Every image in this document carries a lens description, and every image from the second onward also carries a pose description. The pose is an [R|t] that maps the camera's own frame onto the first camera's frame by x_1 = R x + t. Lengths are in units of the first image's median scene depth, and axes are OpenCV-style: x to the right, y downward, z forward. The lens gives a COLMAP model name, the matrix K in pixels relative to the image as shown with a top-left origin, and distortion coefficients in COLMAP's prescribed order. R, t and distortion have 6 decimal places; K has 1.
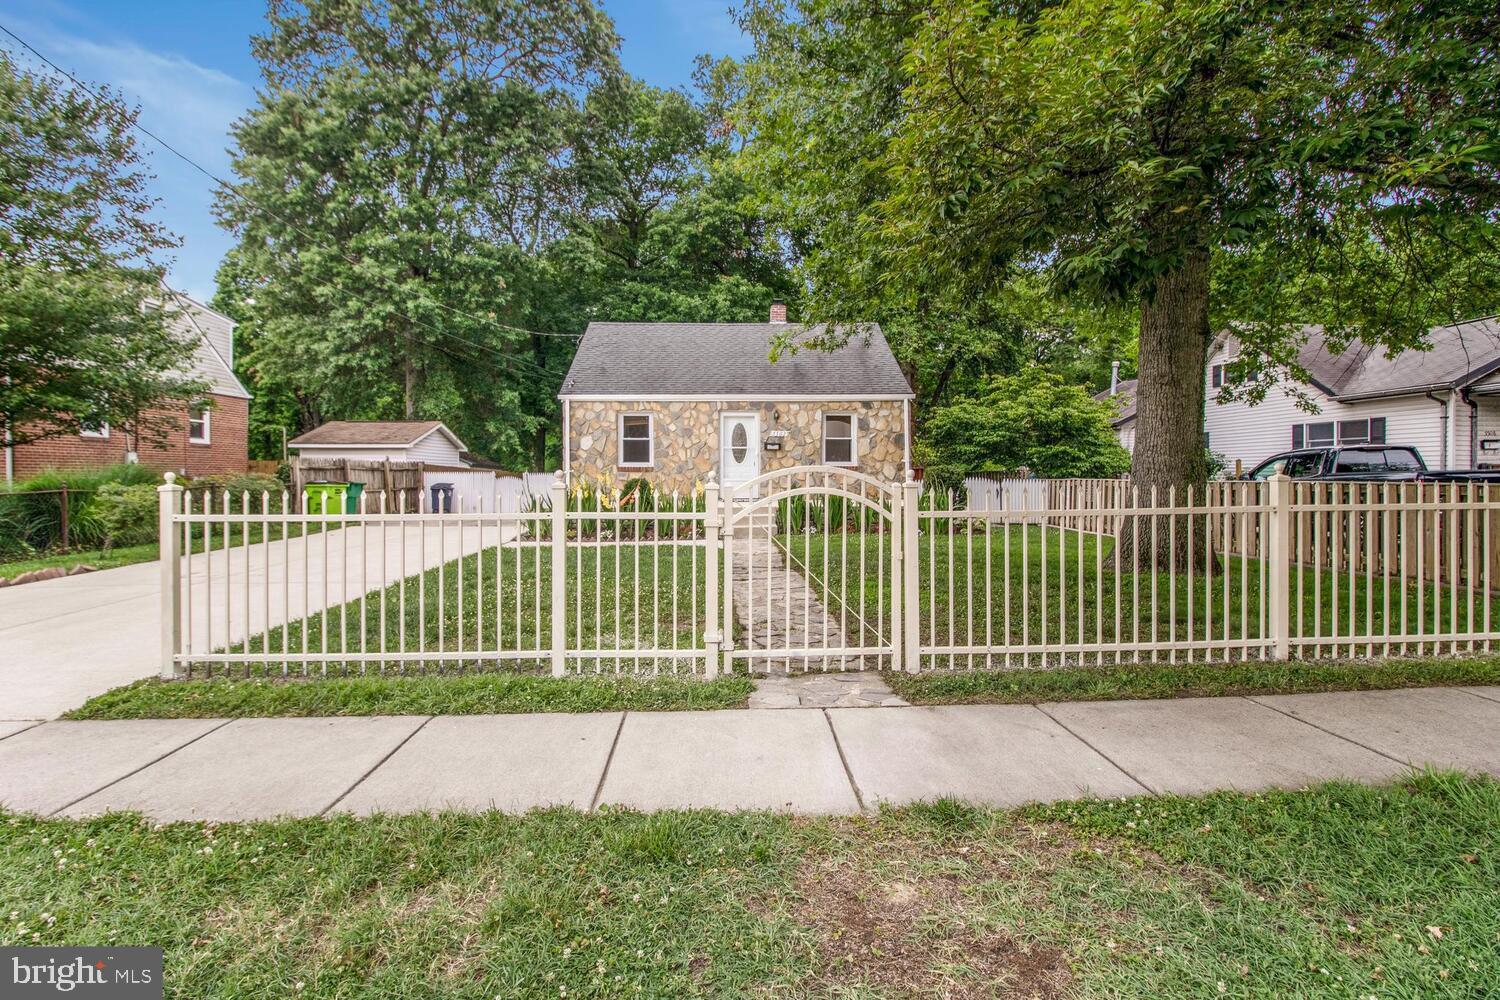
lens RADIAL K [[693.8, 0, 749.5], [0, 693.8, 486.1], [0, 0, 1]] dist [-0.001673, -0.000398]
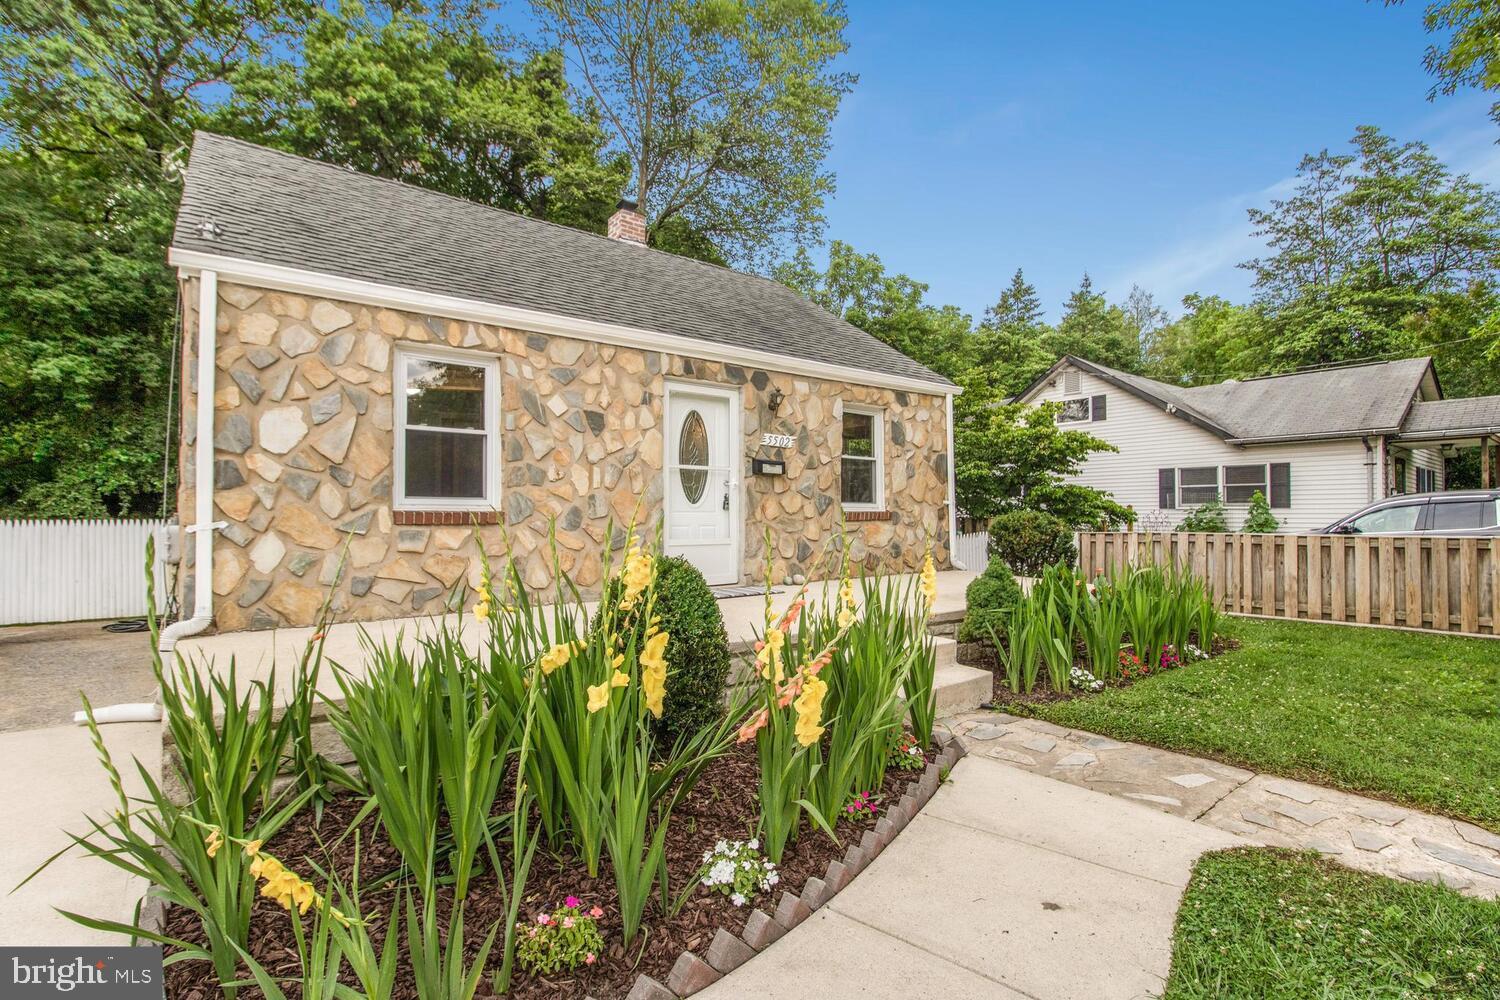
lens RADIAL K [[693.8, 0, 751.2], [0, 693.8, 505.5], [0, 0, 1]] dist [-0.001673, -0.000398]
pose [[0.836238, 0.010948, 0.548257, -0.224189], [0.004735, 0.999619, -0.027182, -0.020120], [-0.548346, 0.025327, 0.835868, 0.625473]]
